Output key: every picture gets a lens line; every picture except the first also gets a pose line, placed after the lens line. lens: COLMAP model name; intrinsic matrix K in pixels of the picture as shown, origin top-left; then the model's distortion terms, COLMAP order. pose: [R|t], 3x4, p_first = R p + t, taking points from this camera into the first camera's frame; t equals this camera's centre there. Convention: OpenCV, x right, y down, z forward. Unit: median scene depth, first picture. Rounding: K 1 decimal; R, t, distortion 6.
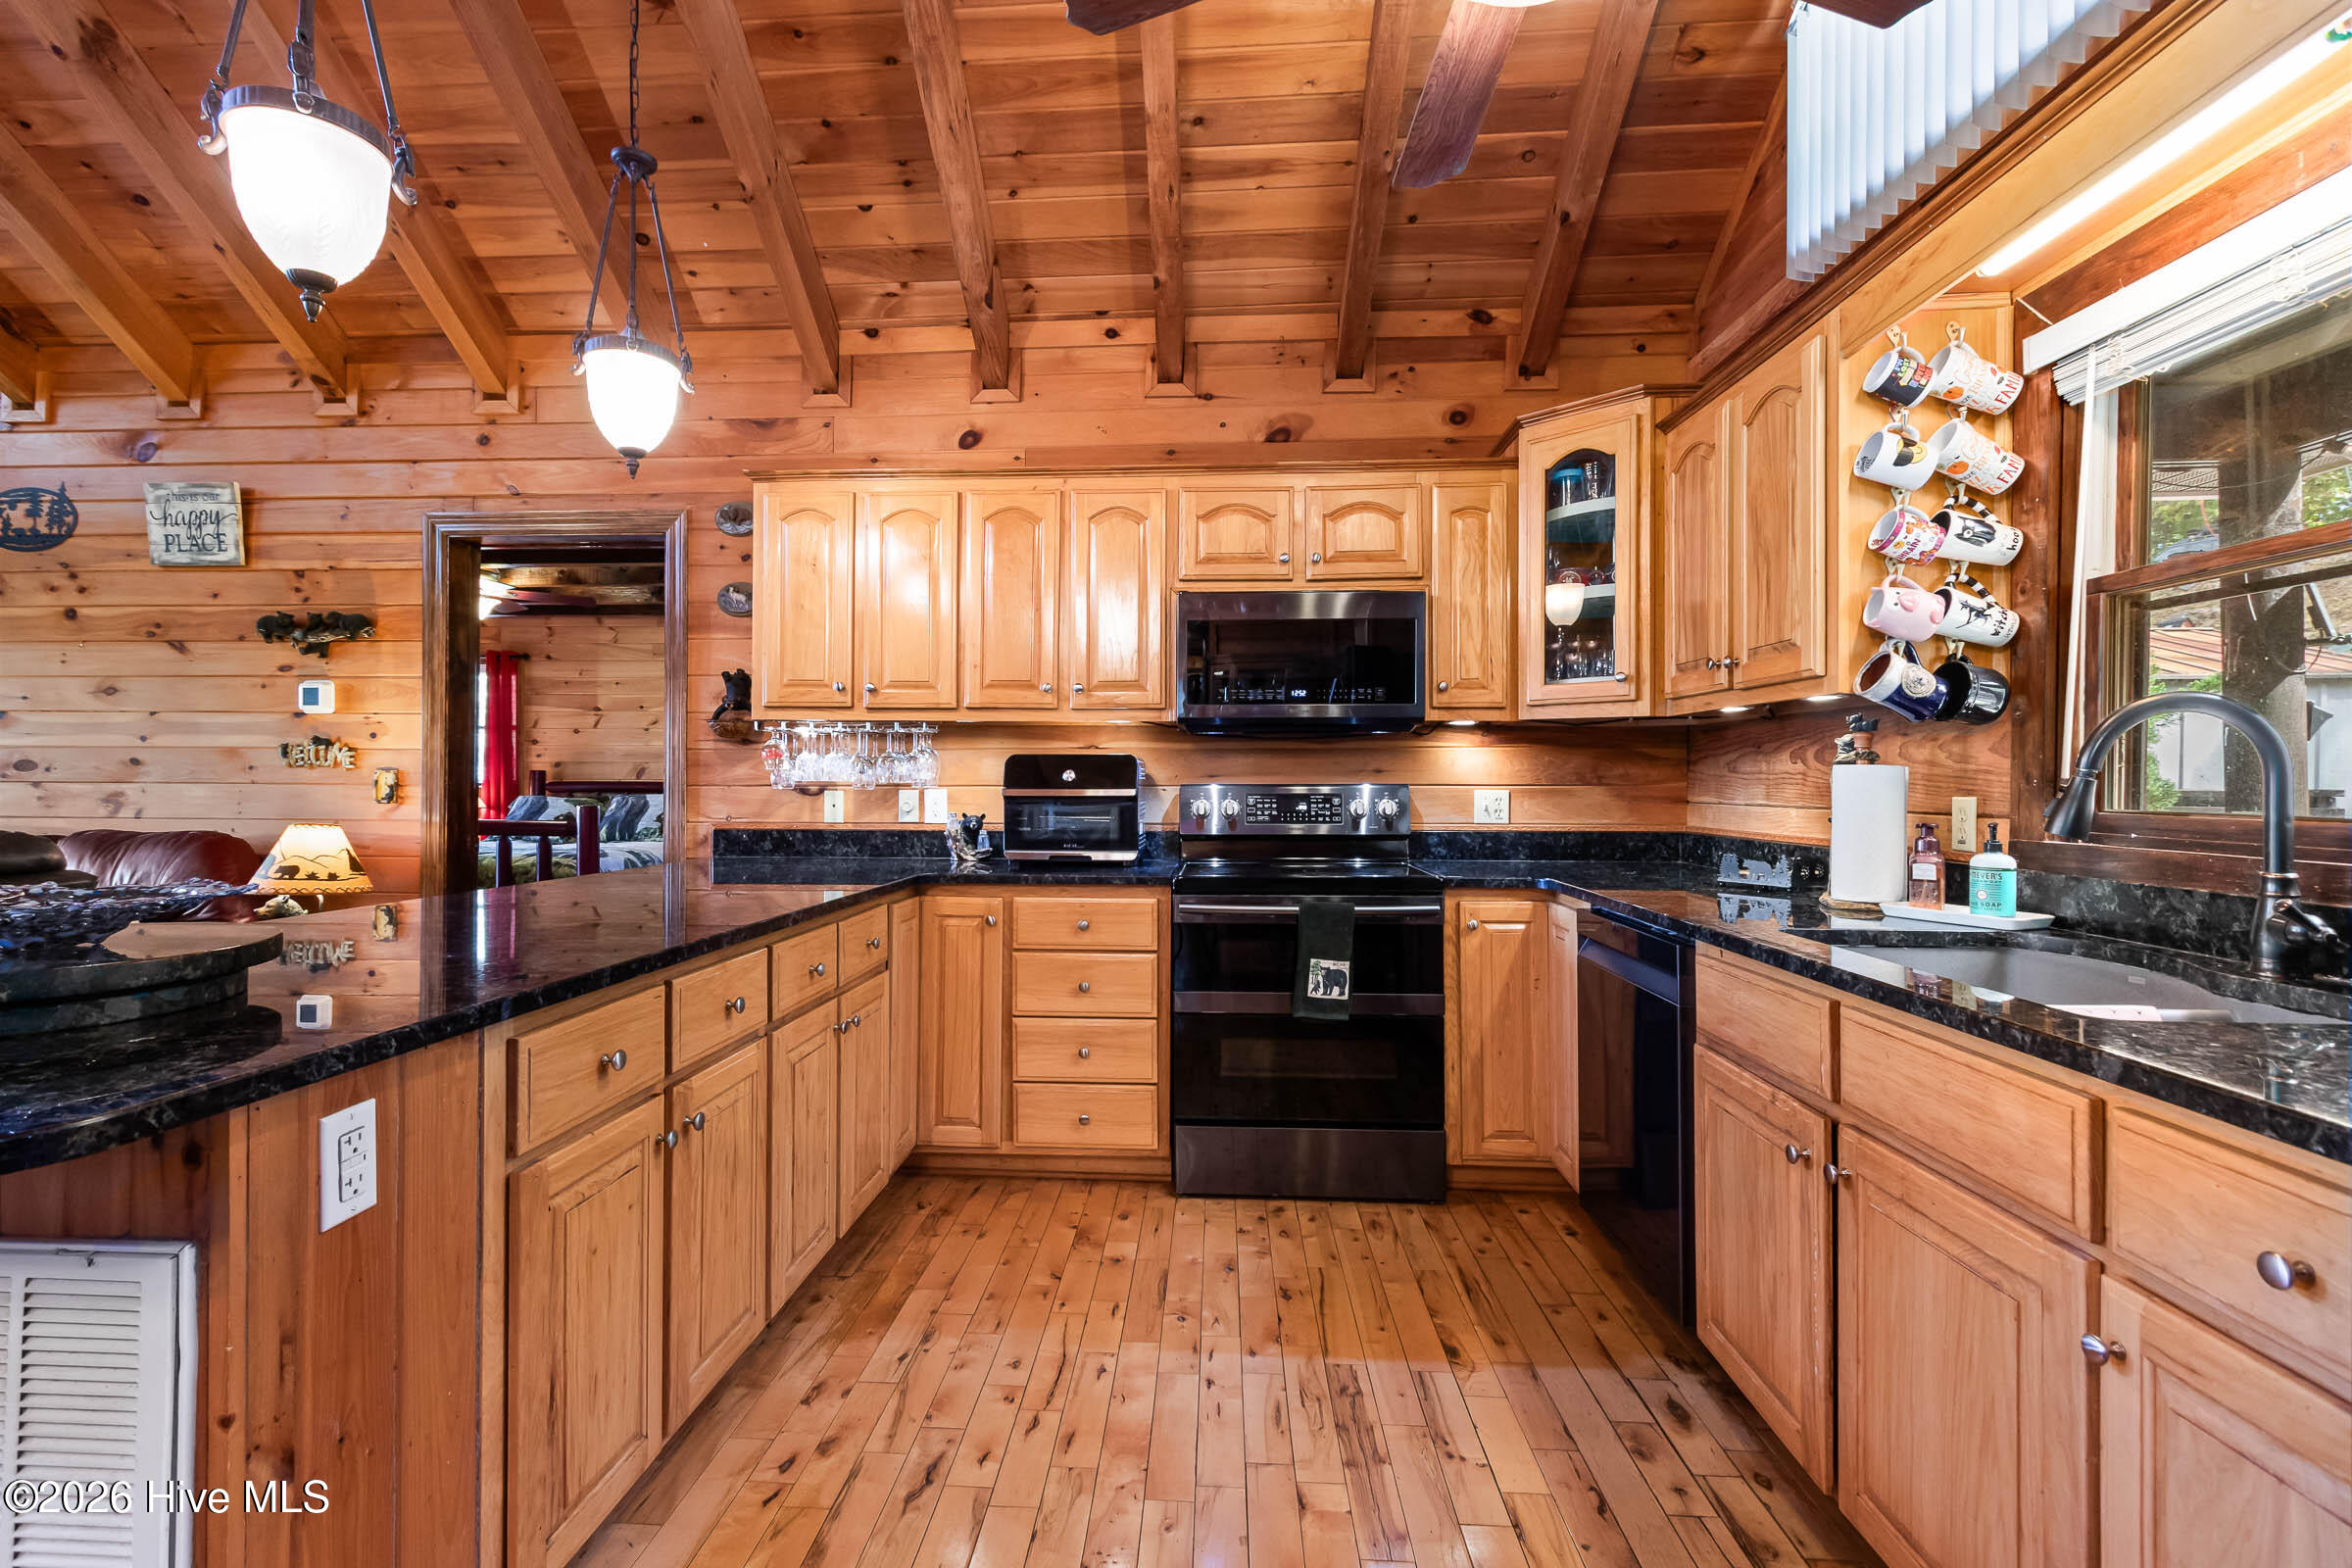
lens RADIAL K [[1069.3, 0, 1157.2], [0, 1069.3, 777.1], [0, 0, 1]] dist [-0.000727, 0.000622]
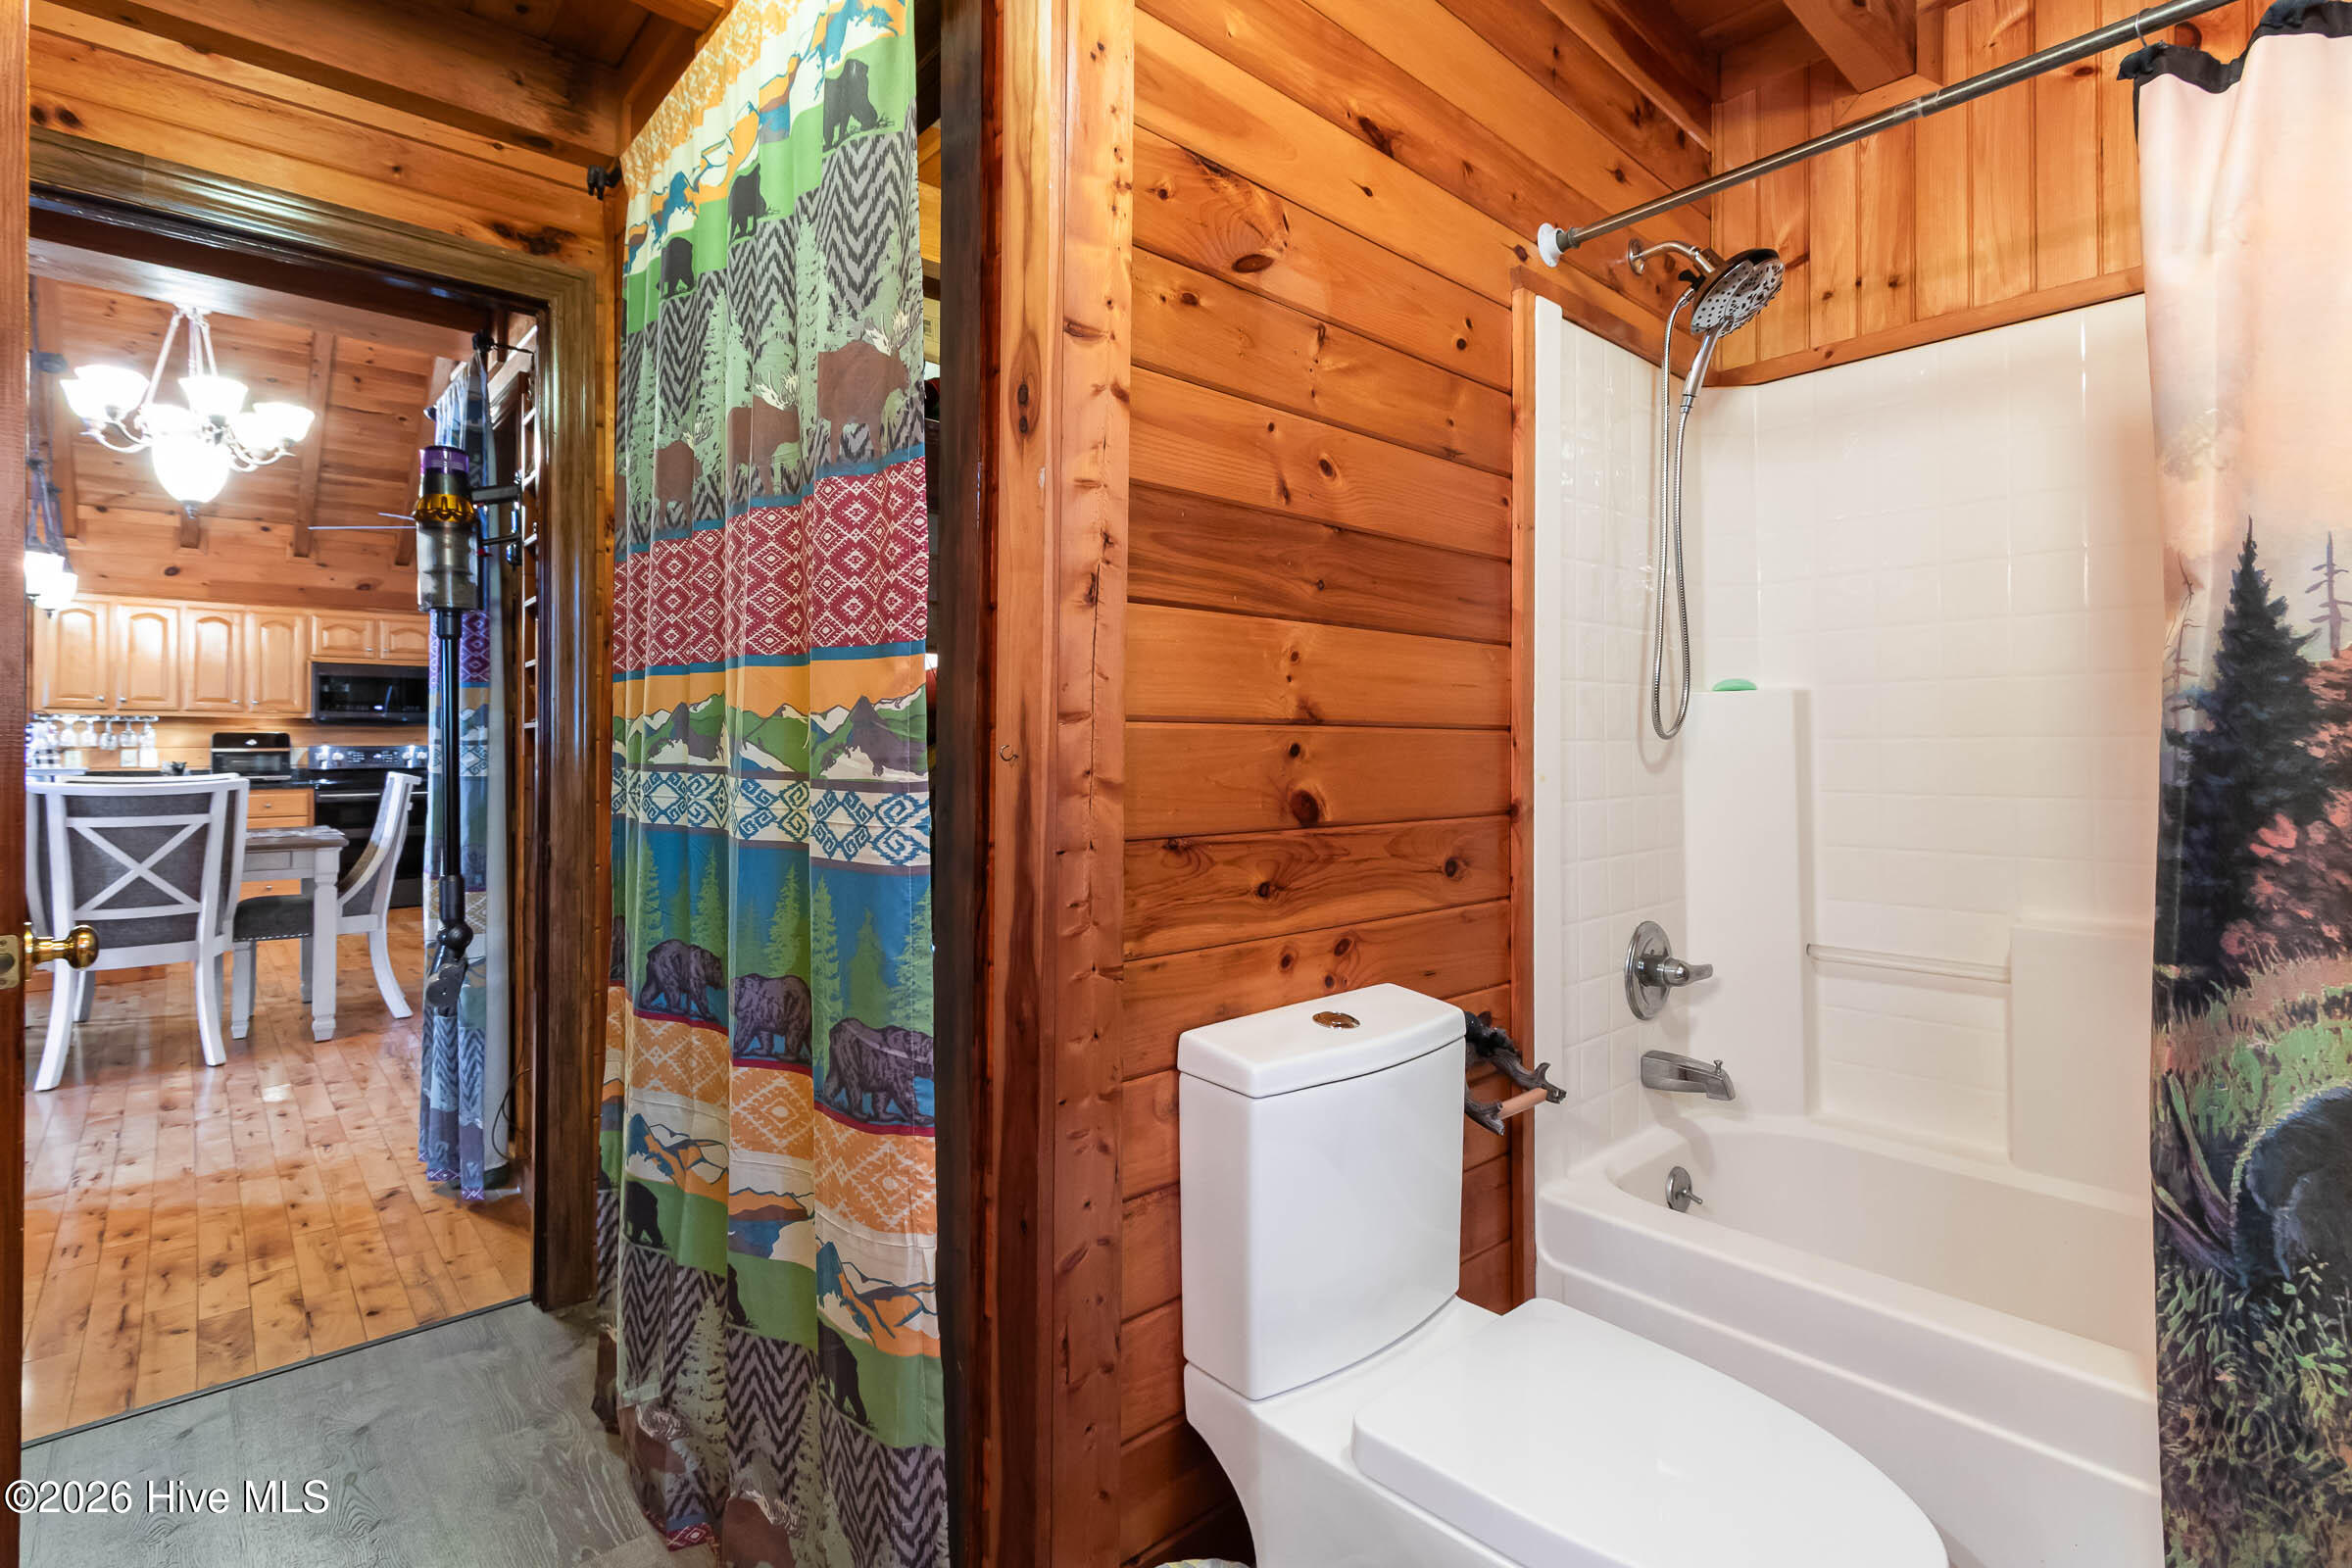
lens RADIAL K [[1081.5, 0, 1142.1], [0, 1081.5, 743.8], [0, 0, 1]] dist [-0.001584, -0.000221]
pose [[0.714501, -0.003758, 0.699624, -0.301809], [-0.001515, 0.999975, 0.006918, -0.015558], [-0.699633, -0.006003, 0.714477, -1.729278]]
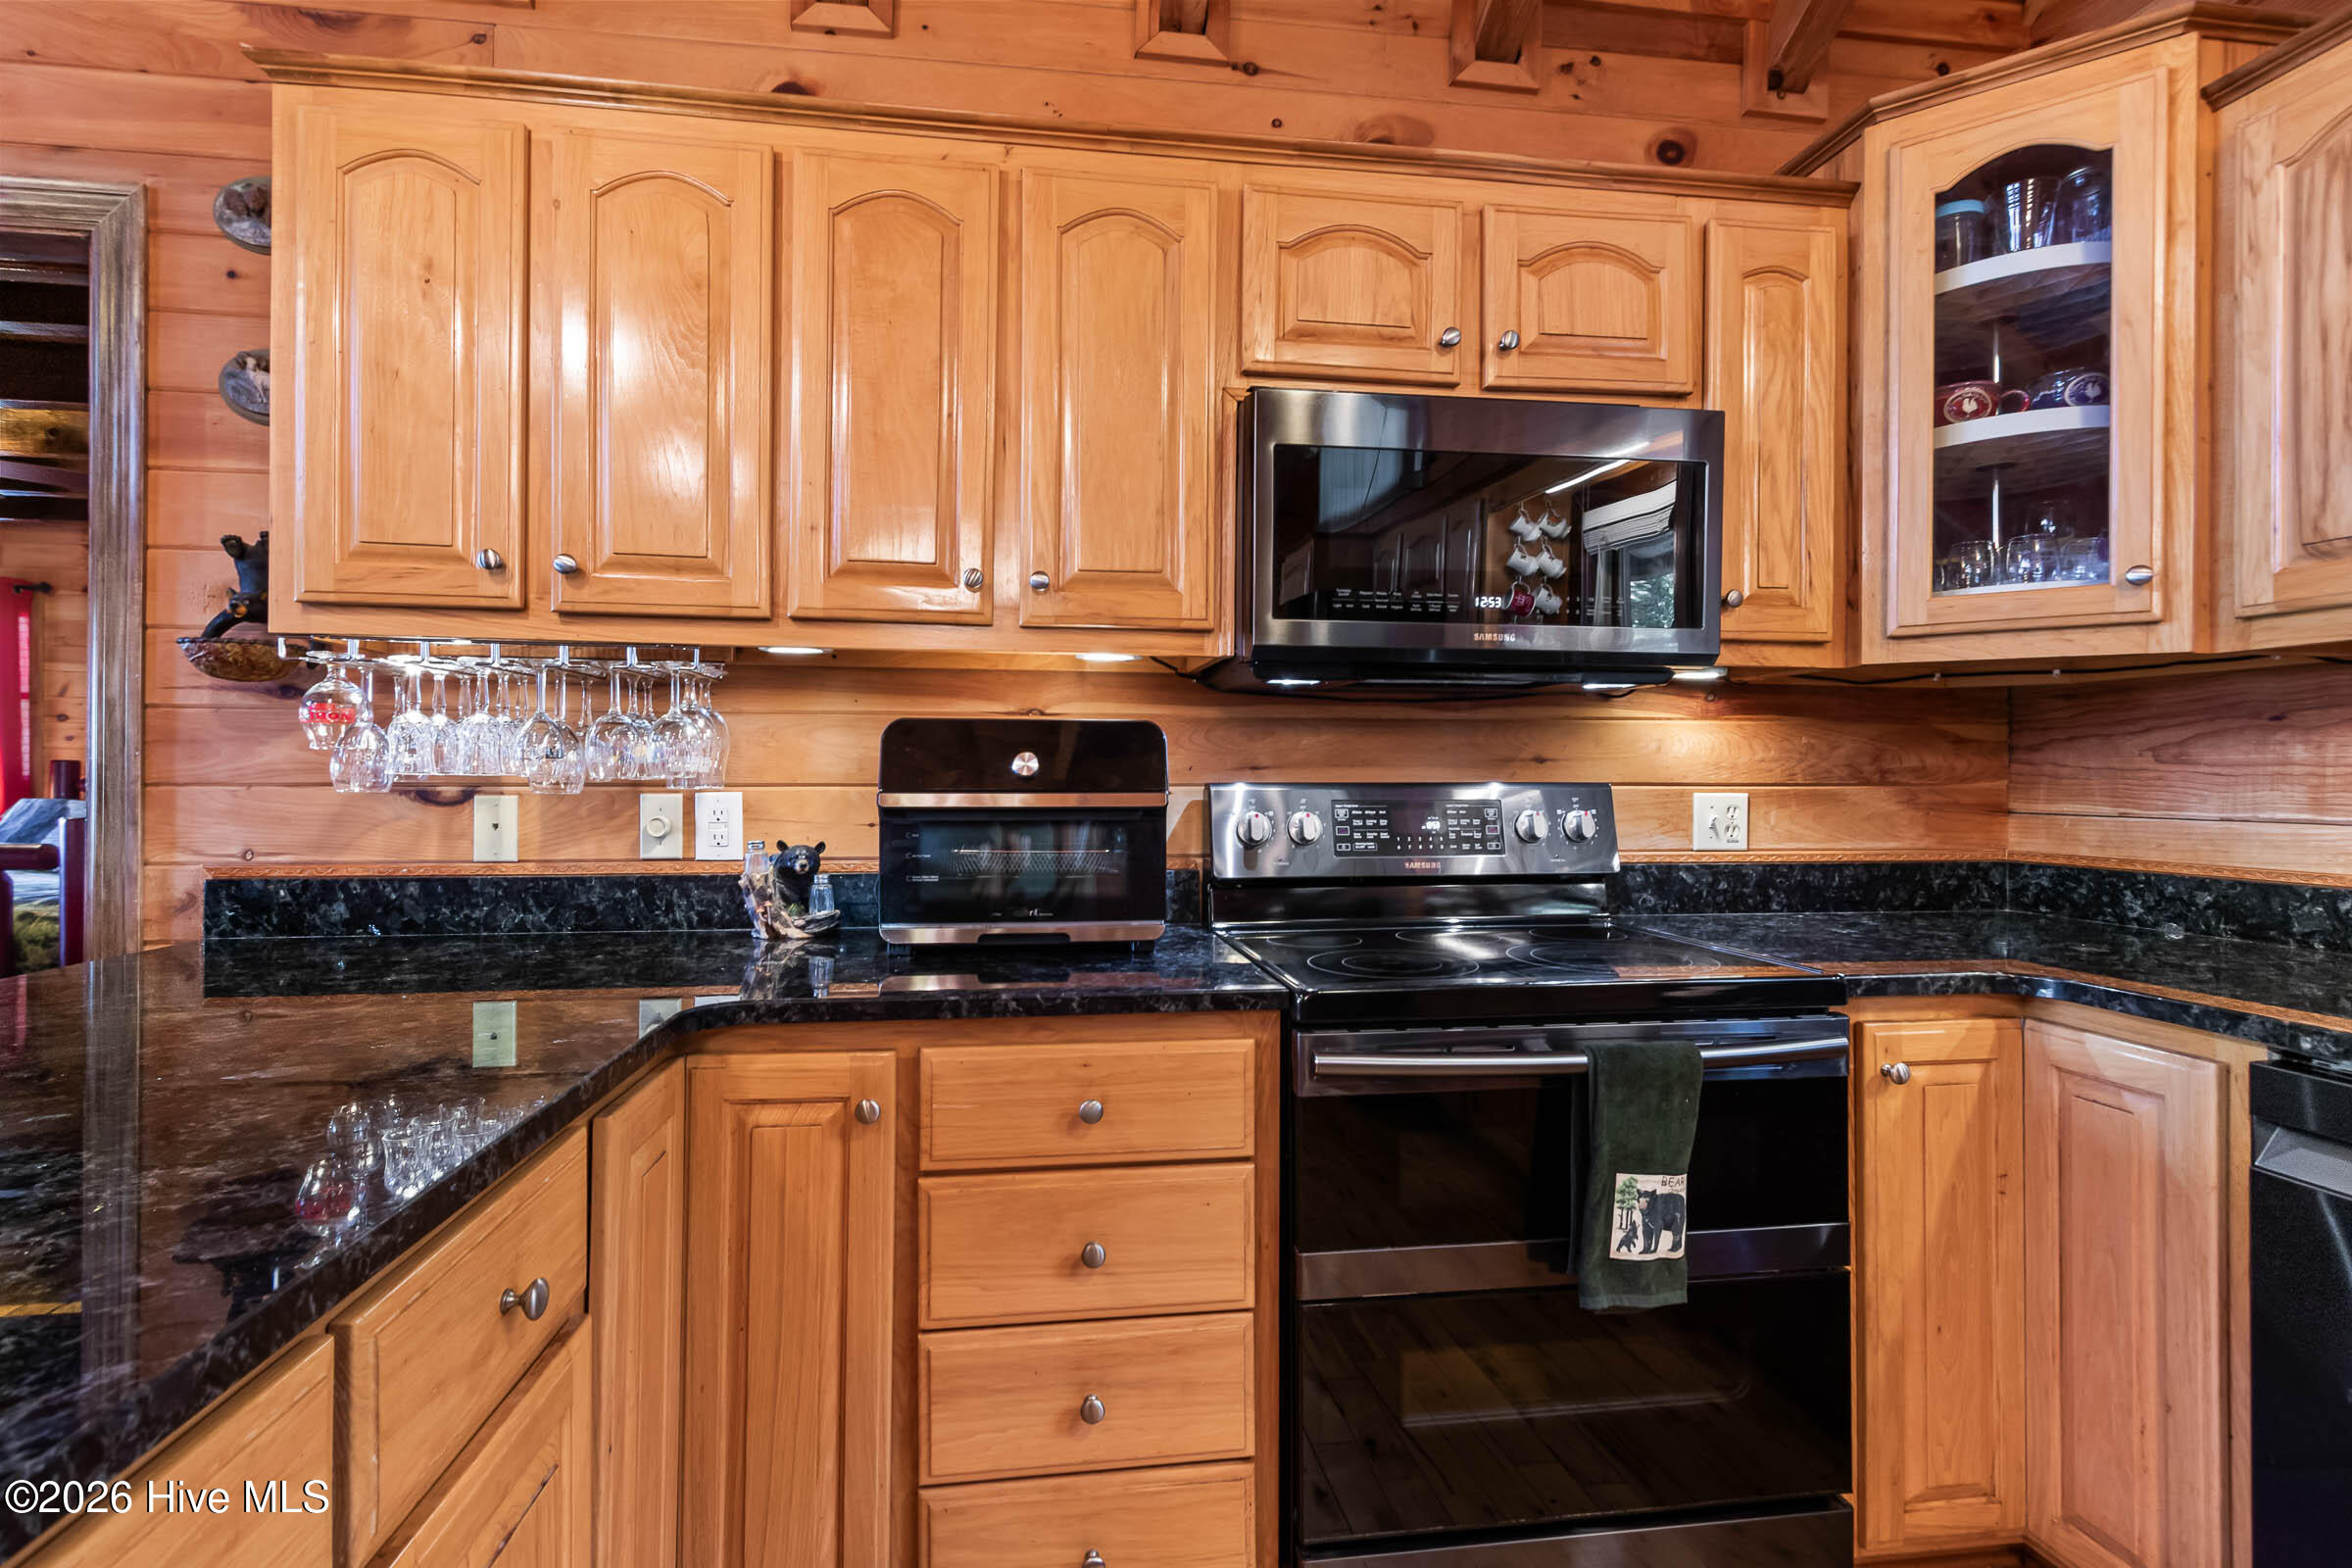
lens RADIAL K [[1080.4, 0, 1157.7], [0, 1080.4, 778.3], [0, 0, 1]] dist [0.006018, -0.001069]
pose [[0.980951, 0.001398, 0.194249, -0.107295], [-0.002172, 0.999991, 0.003776, 0.002626], [-0.194242, -0.004126, 0.980945, 0.478663]]
